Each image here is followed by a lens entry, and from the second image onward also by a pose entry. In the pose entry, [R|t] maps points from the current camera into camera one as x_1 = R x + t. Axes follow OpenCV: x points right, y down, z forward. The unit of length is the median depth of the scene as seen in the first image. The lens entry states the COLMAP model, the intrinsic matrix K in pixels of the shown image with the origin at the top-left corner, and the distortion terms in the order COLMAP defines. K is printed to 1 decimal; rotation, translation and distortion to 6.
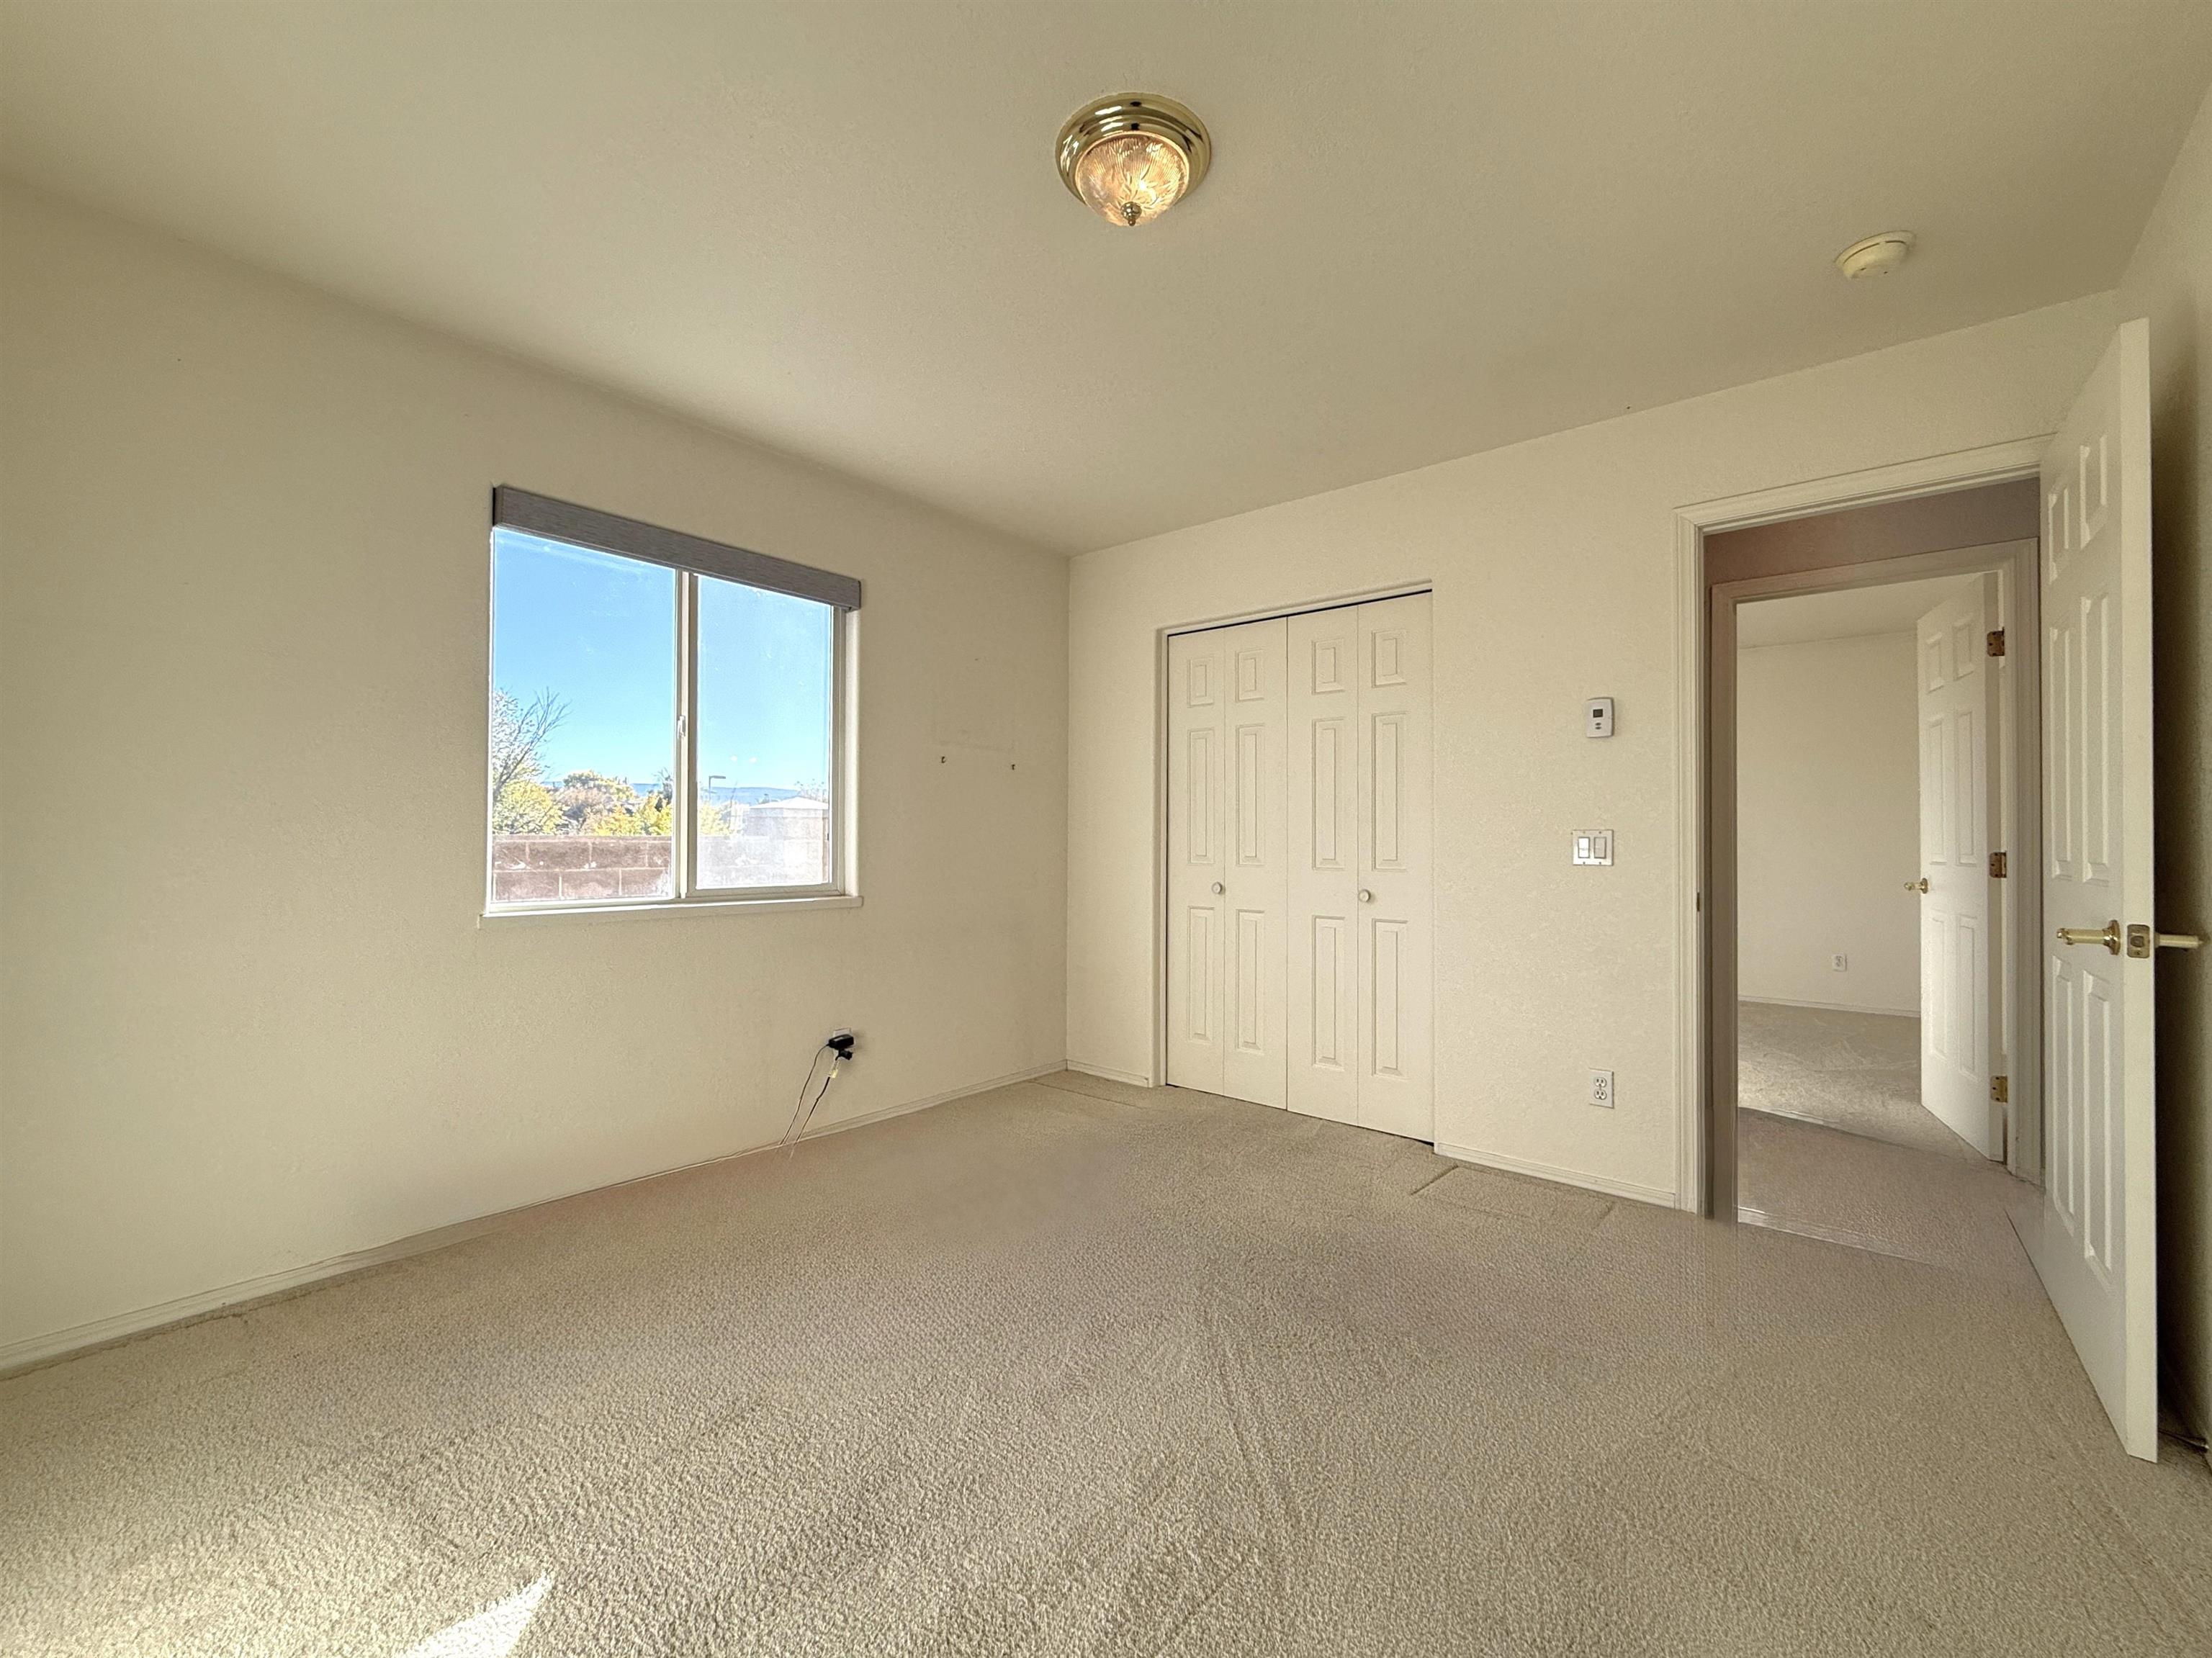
lens RADIAL K [[883.4, 0, 1096.0], [0, 883.4, 827.5], [0, 0, 1]] dist [-0.002181, -0.000131]
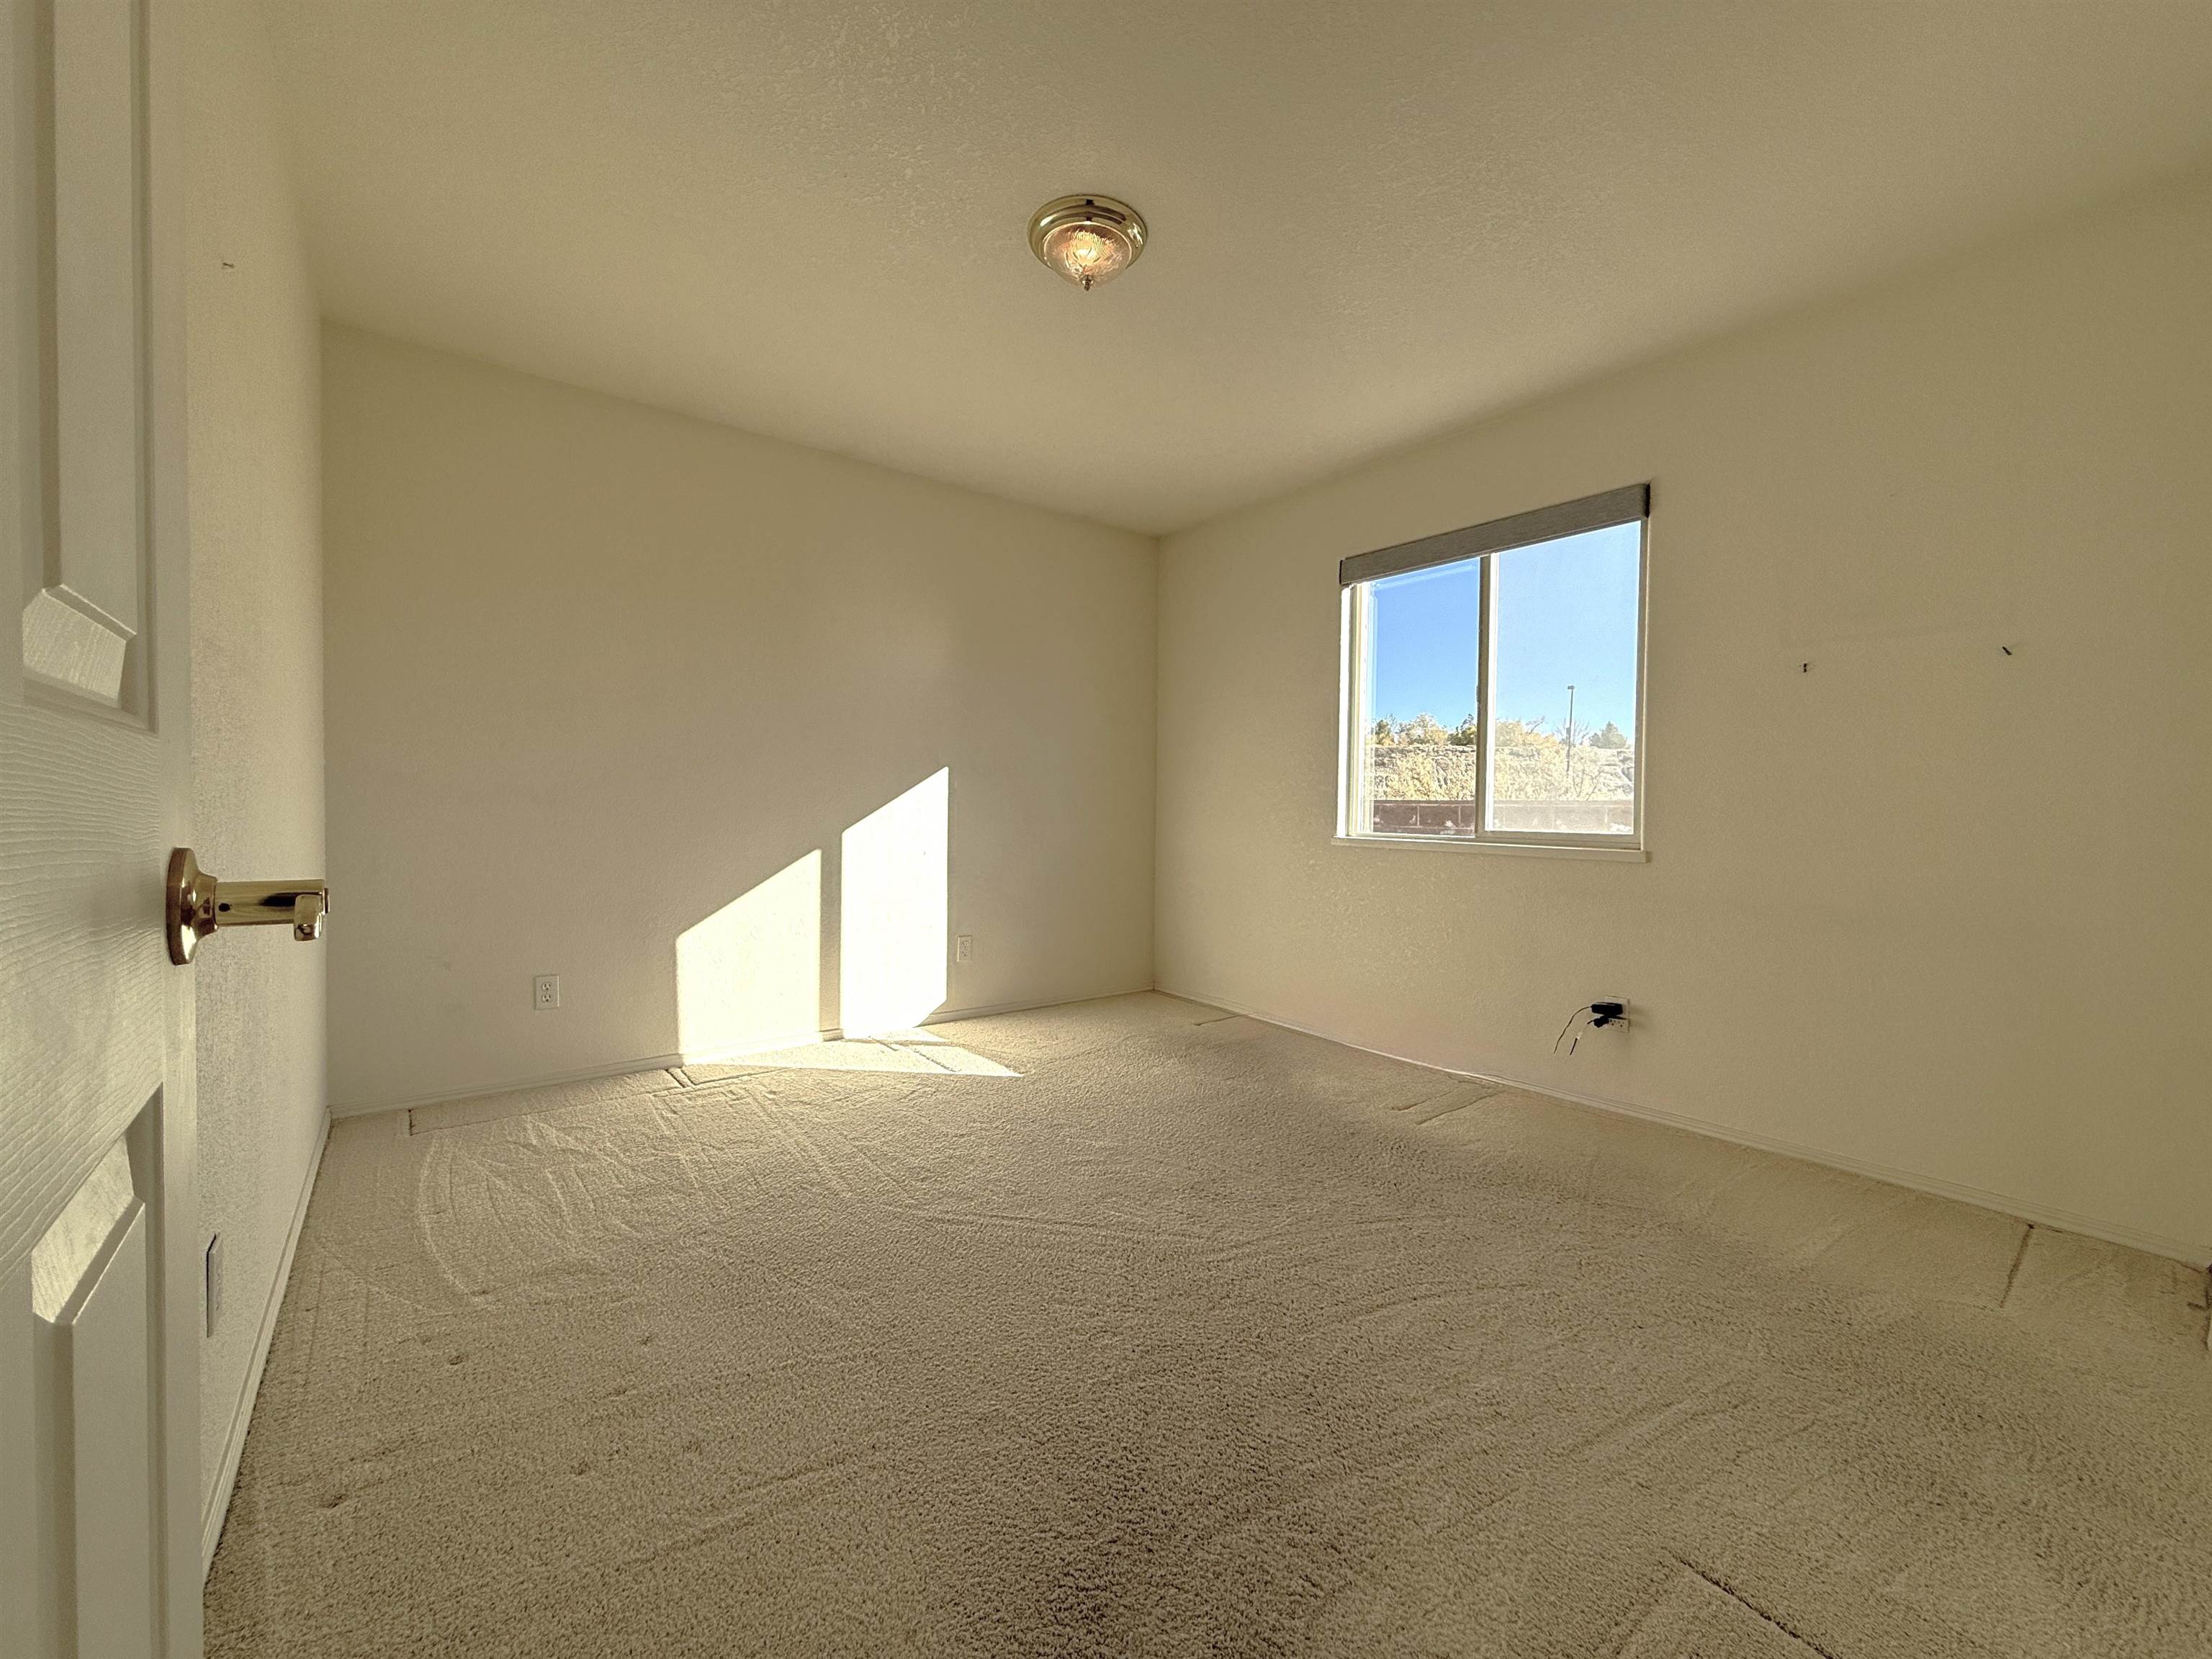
lens RADIAL K [[883.5, 0, 1096.0], [0, 883.5, 828.0], [0, 0, 1]] dist [-0.002181, -0.000131]
pose [[-0.189299, 0.009871, -0.981870, 0.768247], [-0.003416, 0.999937, 0.010712, 0.055112], [0.981914, 0.005382, -0.189254, 0.724385]]
